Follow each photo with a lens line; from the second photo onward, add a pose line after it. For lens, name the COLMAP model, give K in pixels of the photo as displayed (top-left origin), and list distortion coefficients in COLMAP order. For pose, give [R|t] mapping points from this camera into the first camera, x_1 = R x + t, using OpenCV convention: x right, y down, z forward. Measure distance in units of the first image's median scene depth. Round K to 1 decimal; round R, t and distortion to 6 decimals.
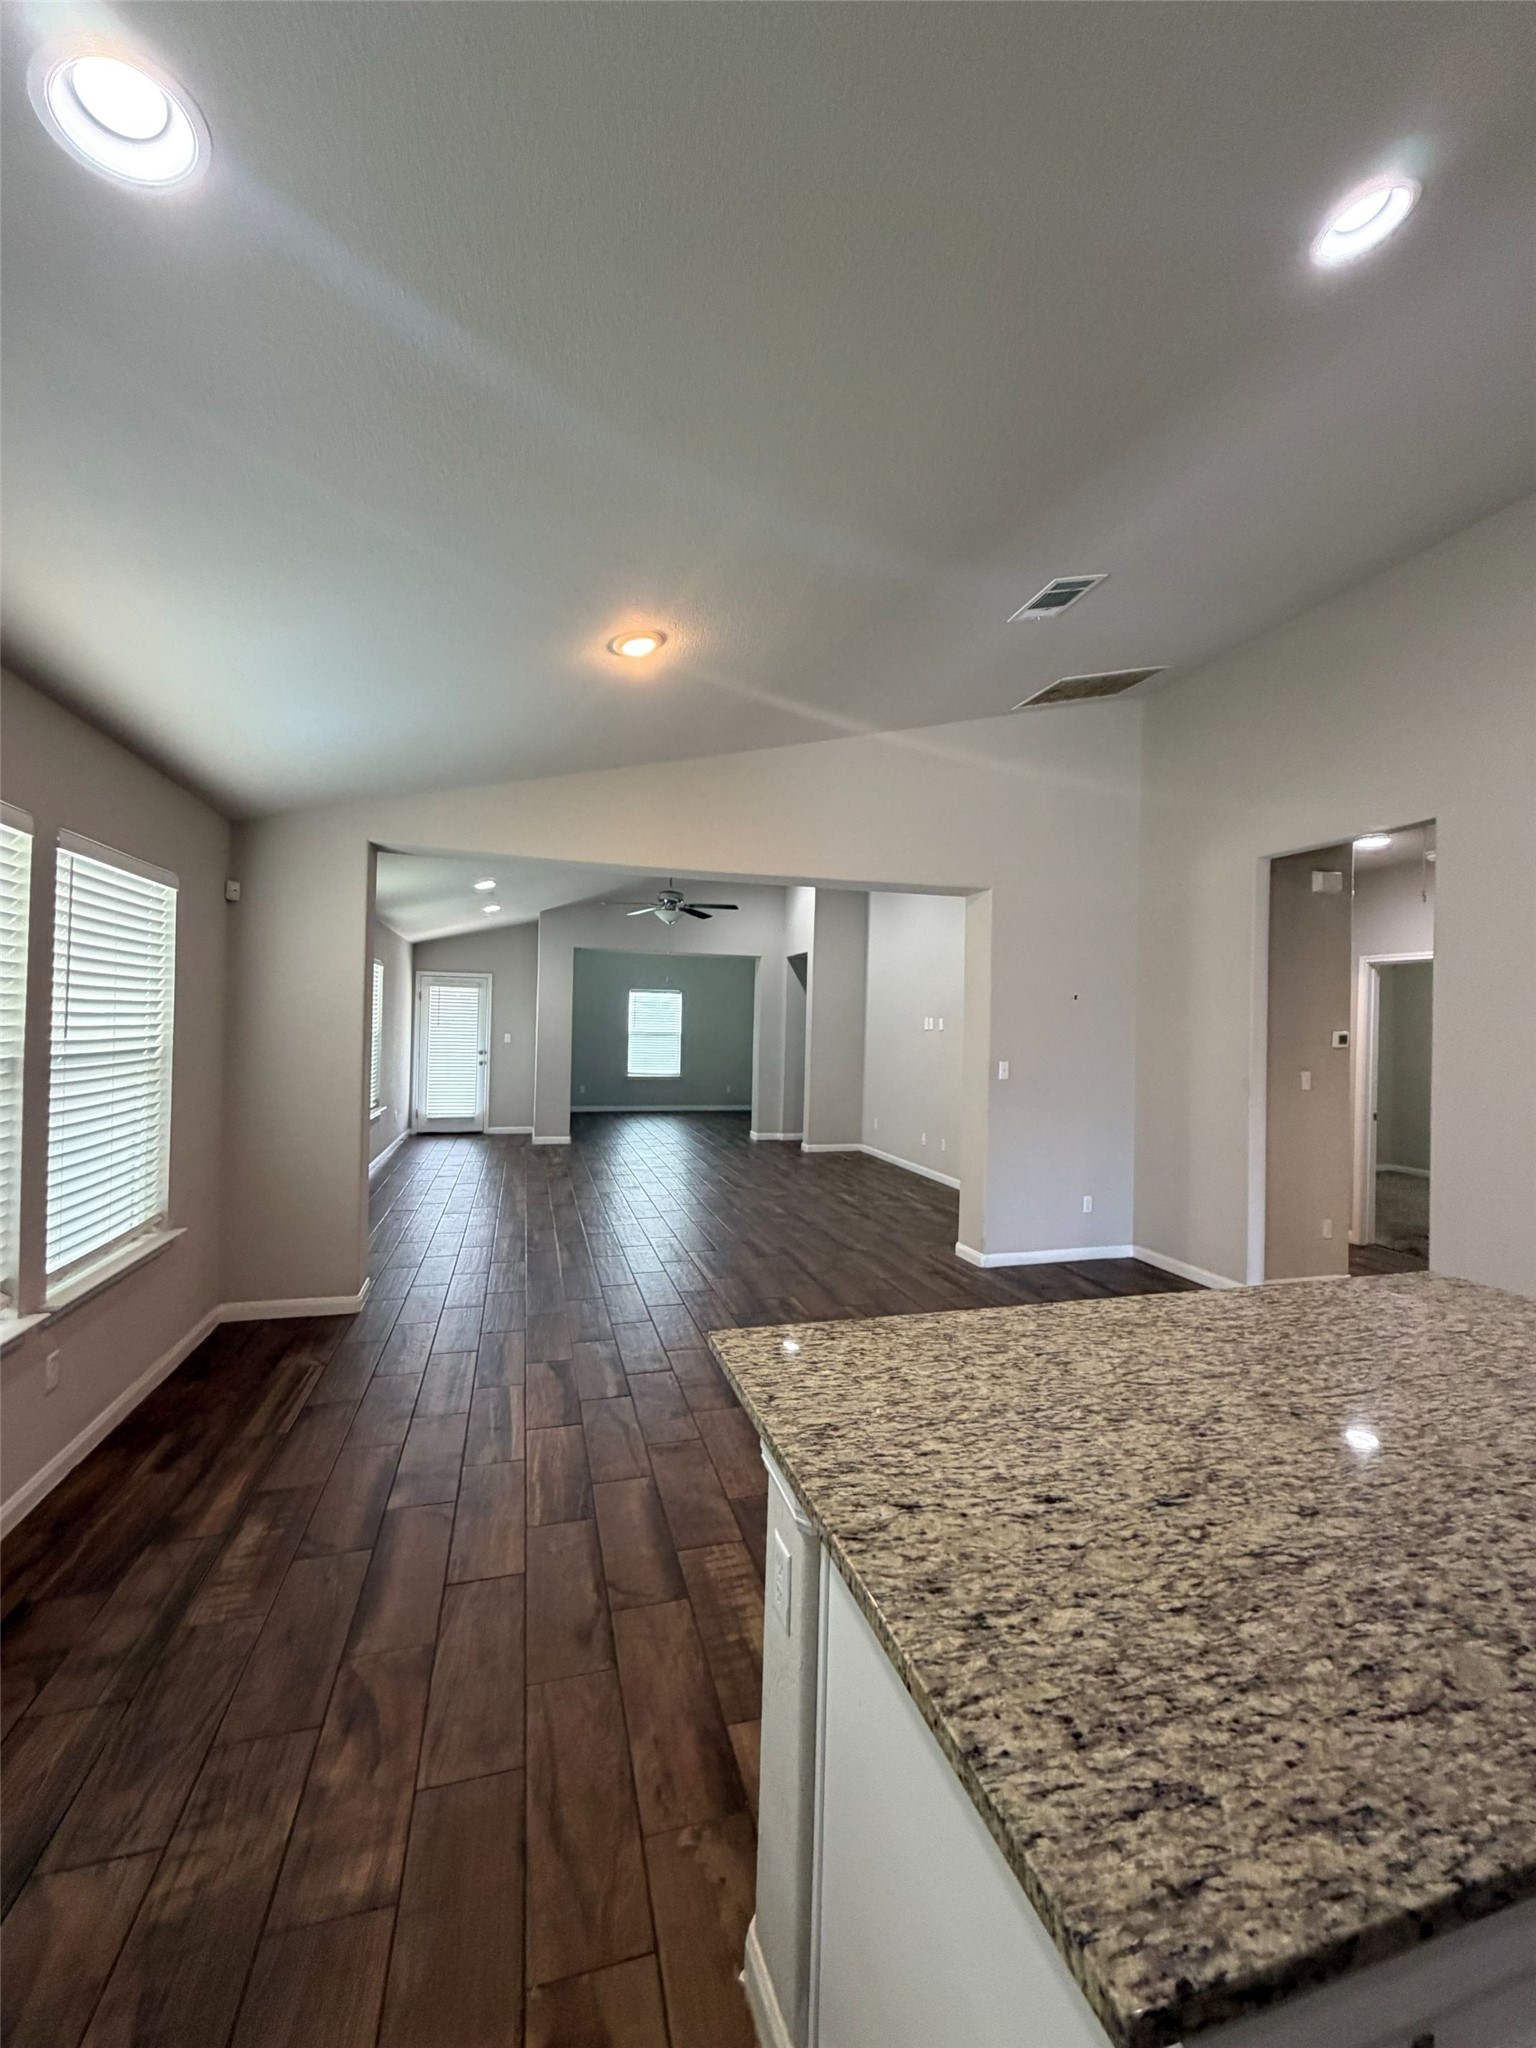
lens RADIAL K [[815.4, 0, 766.7], [0, 815.4, 1021.1], [0, 0, 1]] dist [-0.000817, -0.000033]
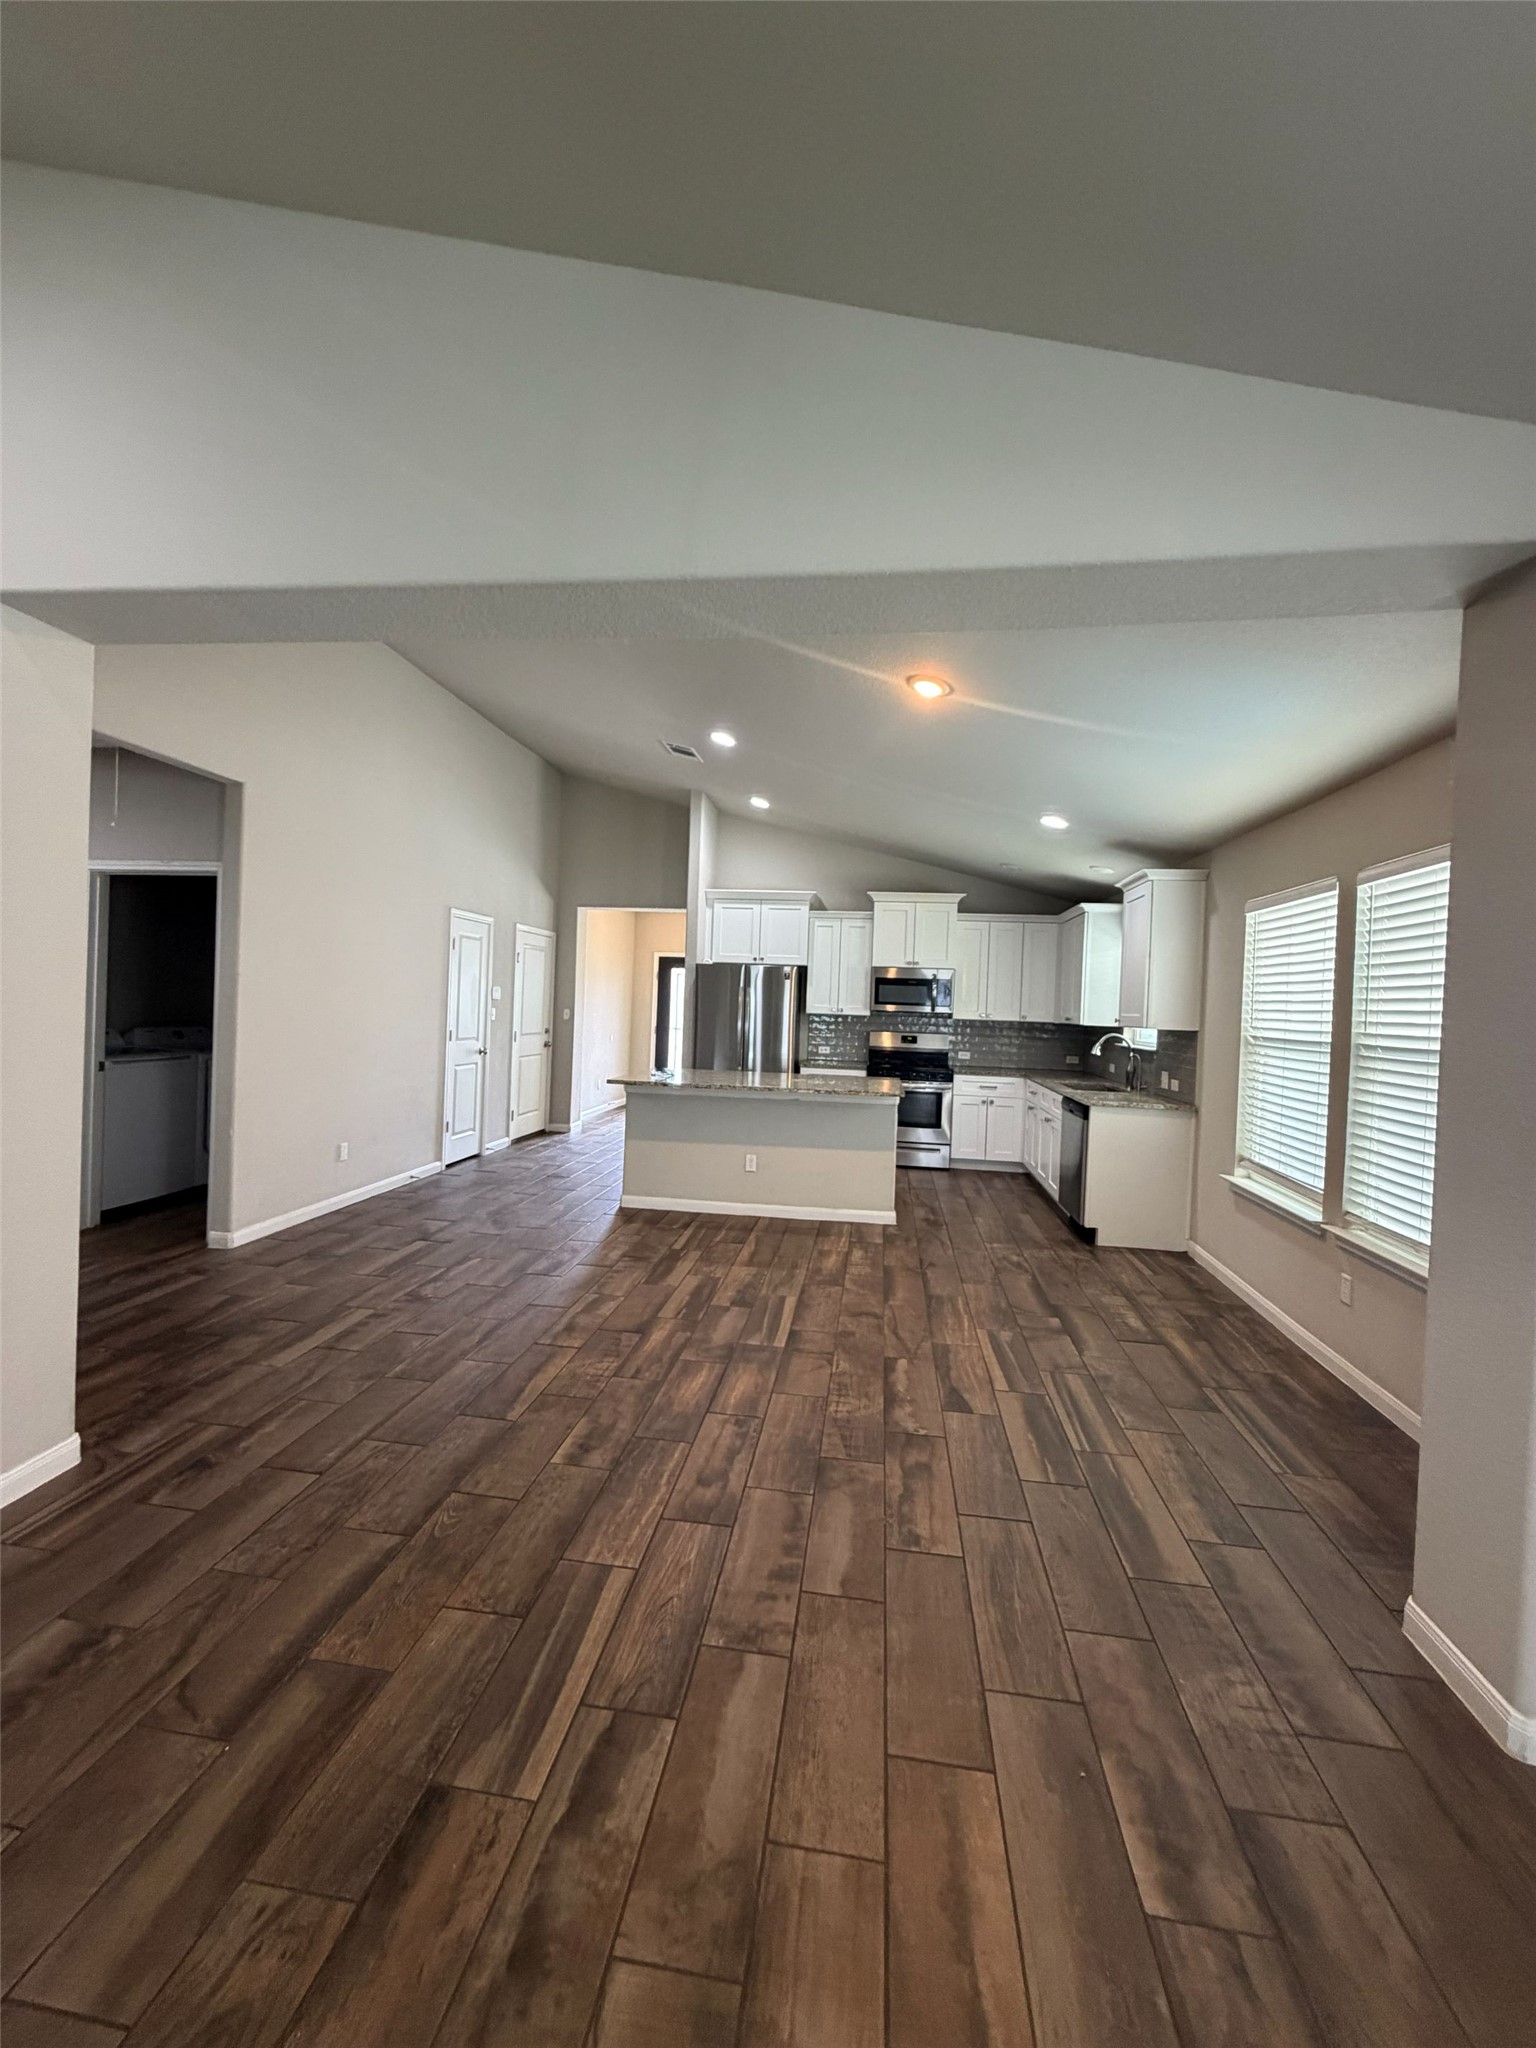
lens RADIAL K [[815.4, 0, 769.4], [0, 815.4, 1018.6], [0, 0, 1]] dist [-0.000817, -0.000033]
pose [[-0.908764, -0.060927, 0.412838, -0.548865], [-0.058769, 0.998110, 0.017936, 0.032684], [-0.413151, -0.007962, -0.910628, 2.530557]]
